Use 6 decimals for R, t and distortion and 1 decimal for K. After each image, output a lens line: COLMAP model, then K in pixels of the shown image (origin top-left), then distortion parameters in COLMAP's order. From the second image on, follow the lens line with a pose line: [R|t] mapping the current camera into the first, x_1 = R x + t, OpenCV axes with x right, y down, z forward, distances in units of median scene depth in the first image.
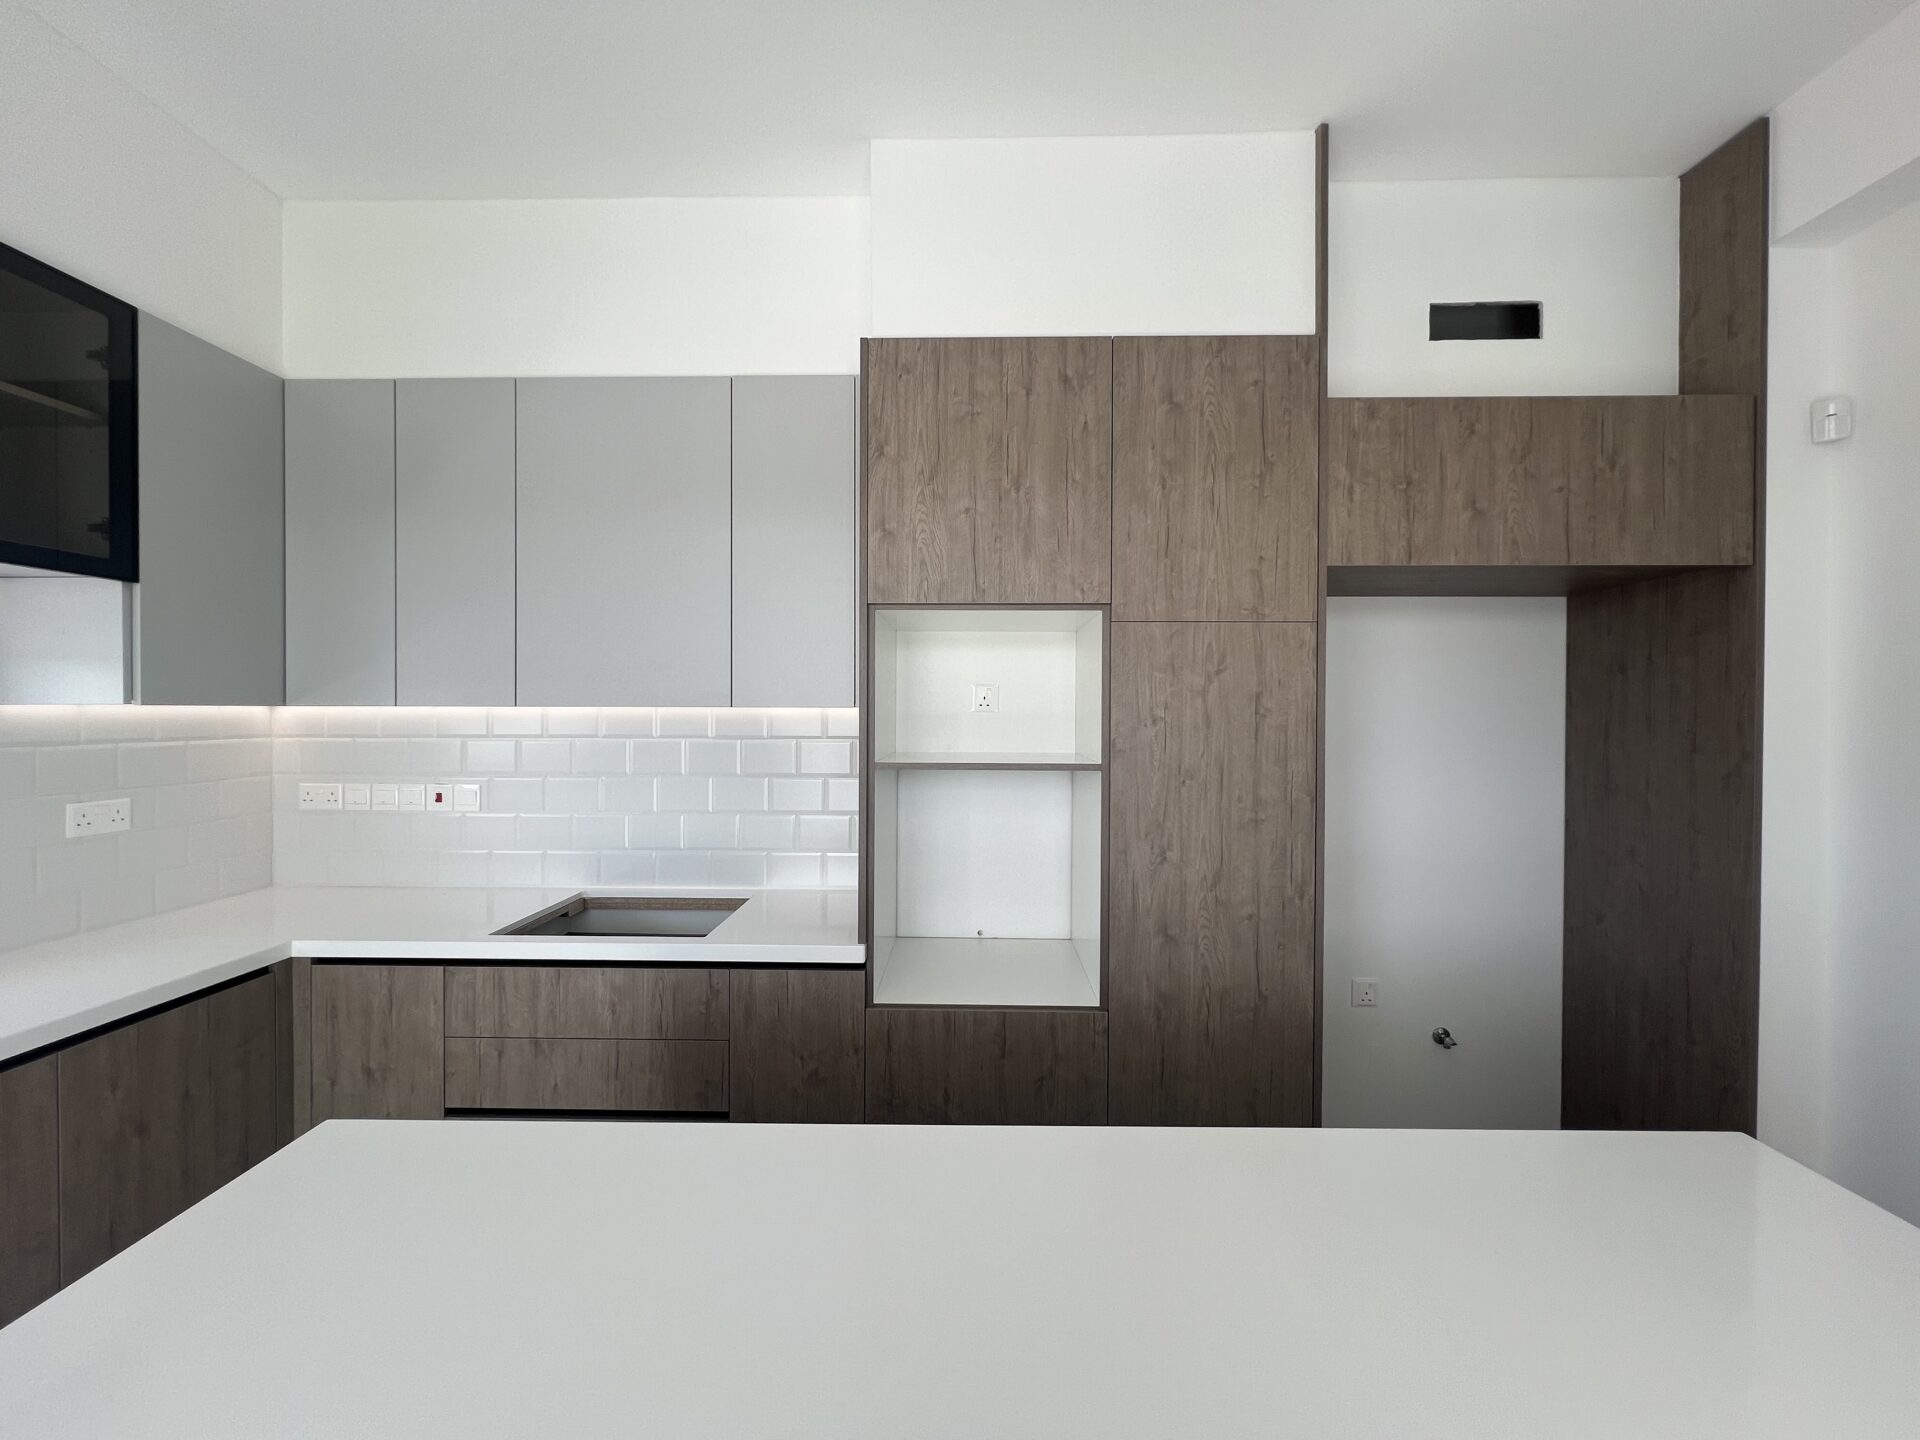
lens RADIAL K [[754.0, 0, 957.8], [0, 754.0, 722.5], [0, 0, 1]] dist [-0.001292, 0.000181]
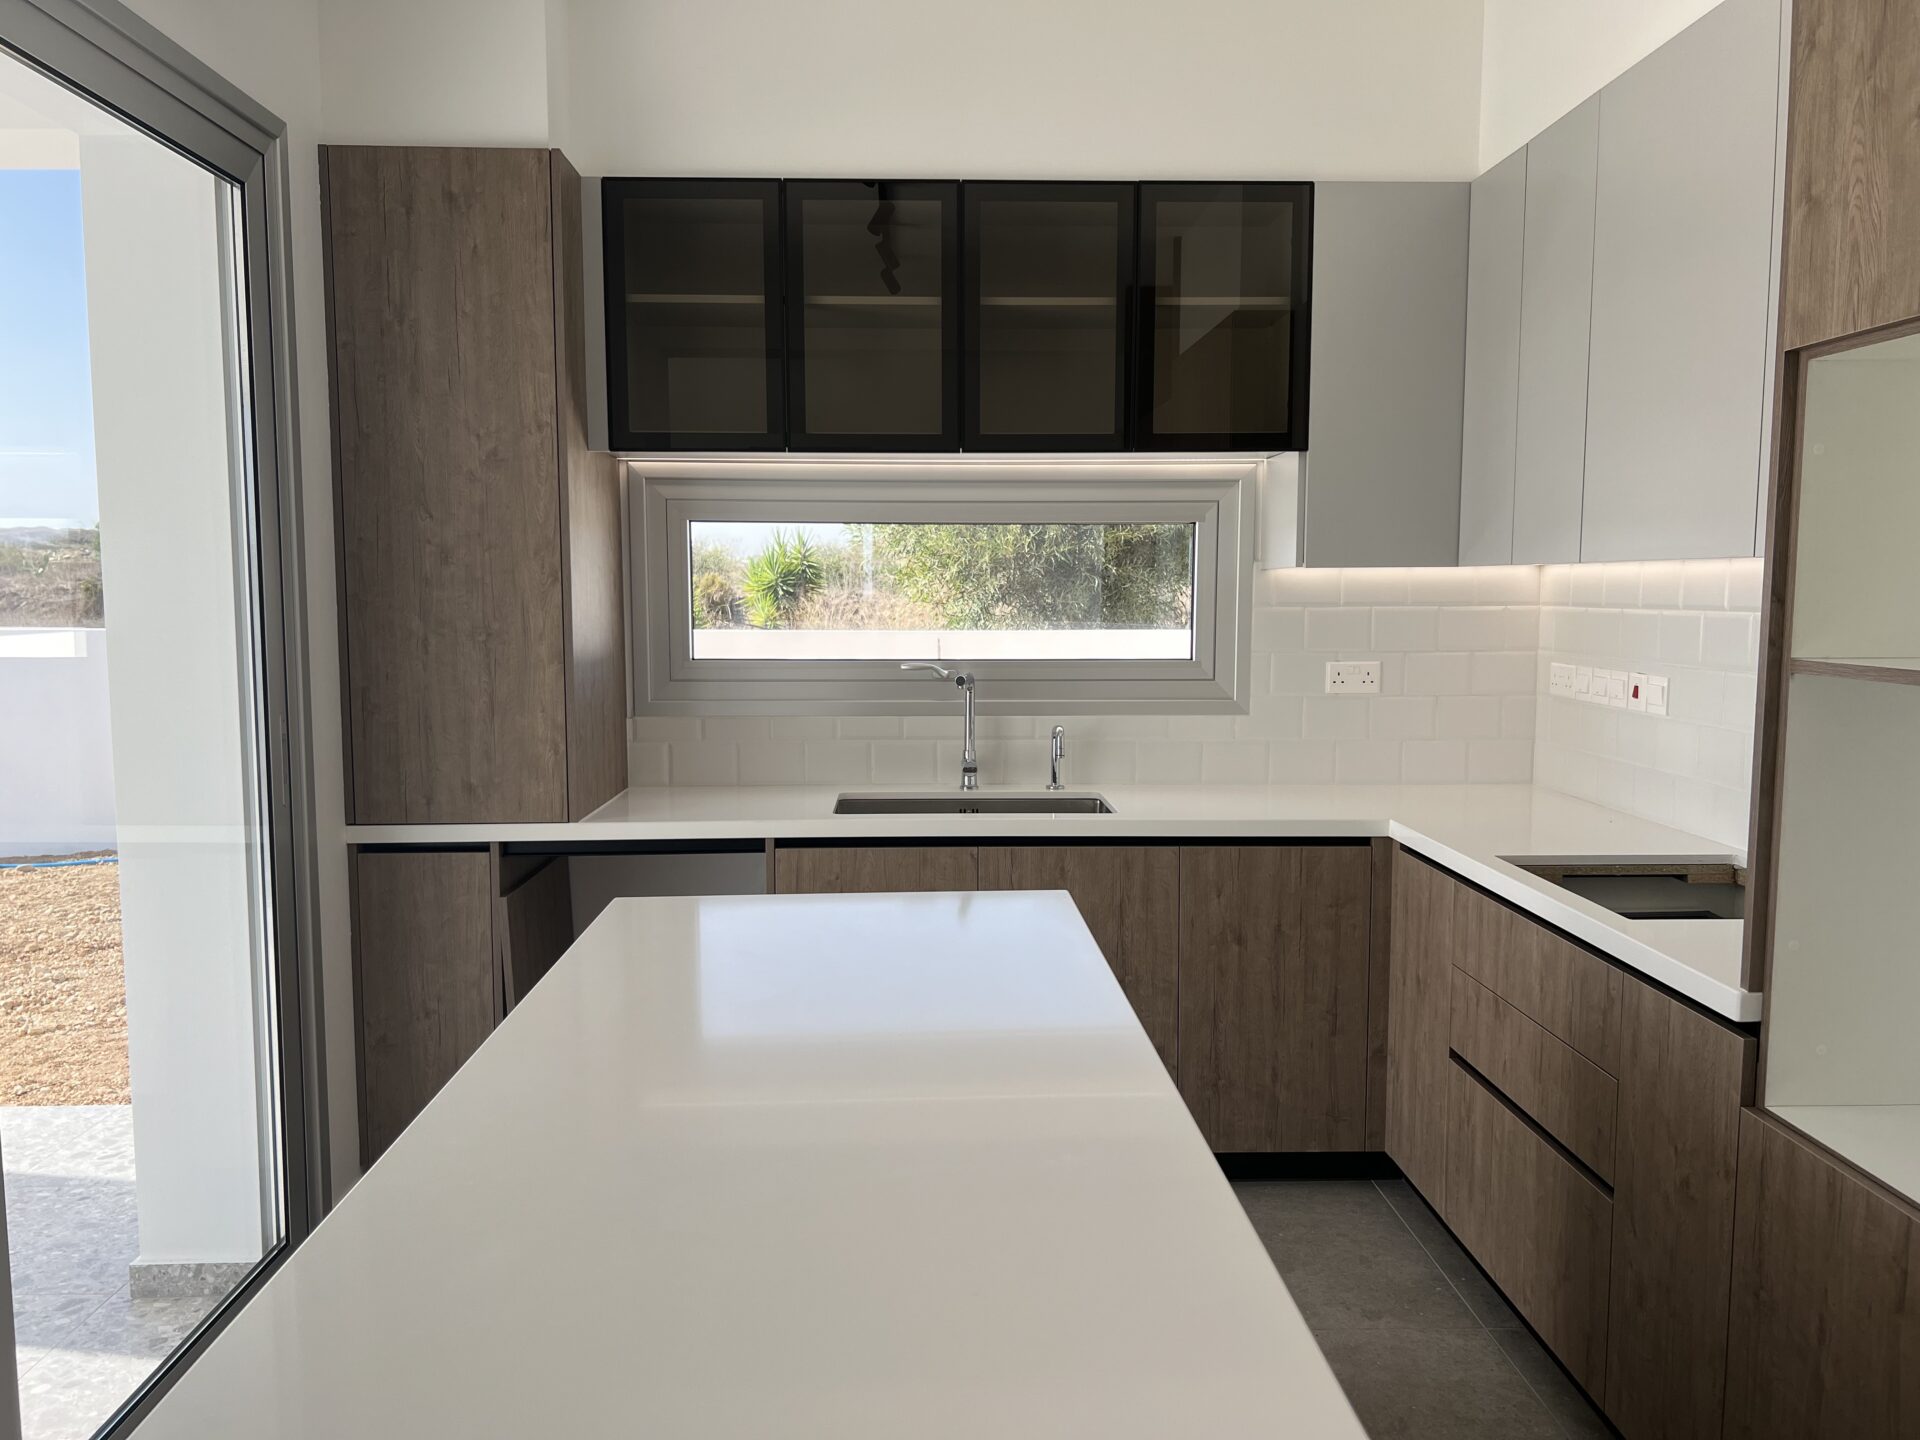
lens RADIAL K [[1458.4, 0, 956.7], [0, 1458.4, 721.1], [0, 0, 1]] dist [0.012497, 0.001967]
pose [[0.050062, 0.090876, -0.994603, 0.873134], [-0.007874, 0.995857, 0.090594, 0.008919], [0.998715, 0.003296, 0.050570, 0.371442]]
